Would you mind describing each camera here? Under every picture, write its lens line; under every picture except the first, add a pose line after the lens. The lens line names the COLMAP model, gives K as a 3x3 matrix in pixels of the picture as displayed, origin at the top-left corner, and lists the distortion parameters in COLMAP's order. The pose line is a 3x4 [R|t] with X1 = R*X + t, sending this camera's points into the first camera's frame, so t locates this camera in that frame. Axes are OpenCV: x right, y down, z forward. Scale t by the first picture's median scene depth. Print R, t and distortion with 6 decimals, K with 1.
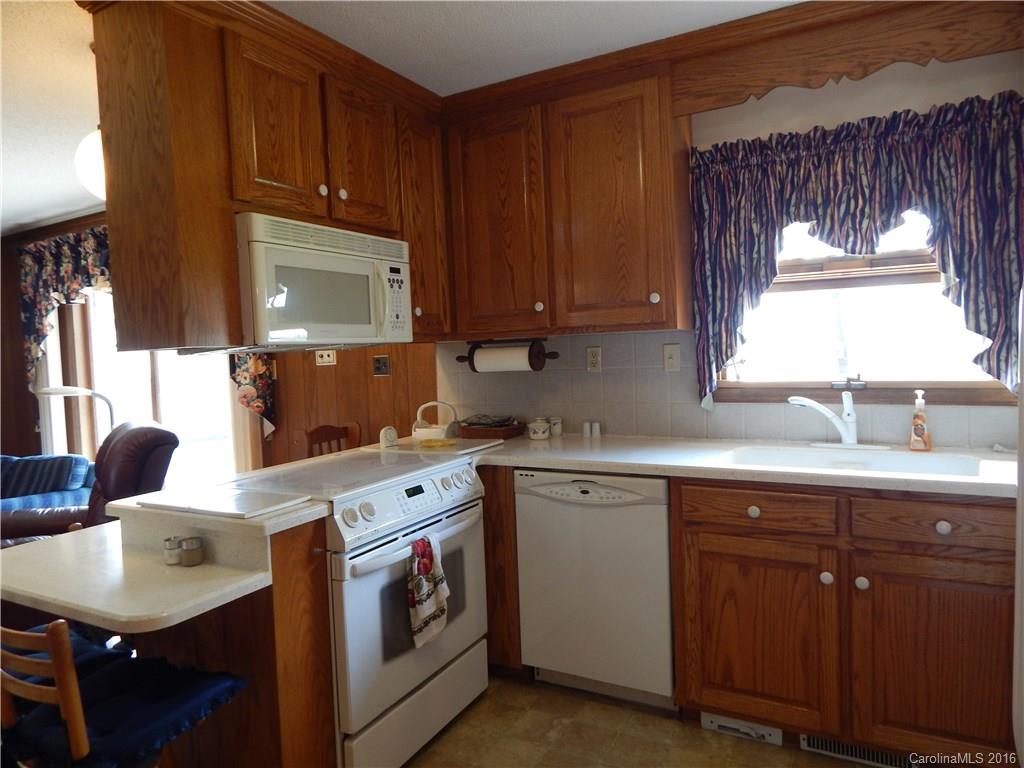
lens RADIAL K [[656.1, 0, 514.0], [0, 656.1, 385.7], [0, 0, 1]] dist [-0.056419, -0.010103]
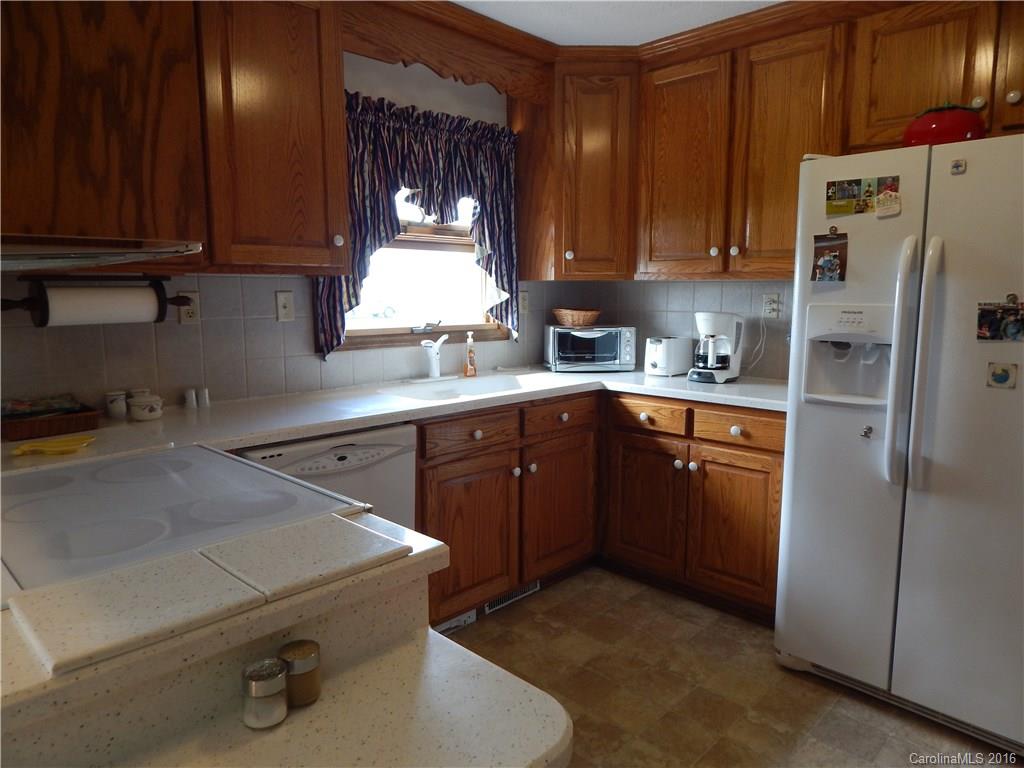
lens RADIAL K [[656.1, 0, 515.6], [0, 656.1, 385.9], [0, 0, 1]] dist [-0.056419, -0.010103]
pose [[0.221542, -0.104121, 0.969576, -0.677826], [0.037661, 0.994455, 0.098187, -0.011117], [-0.974423, 0.014762, 0.224235, 0.574307]]
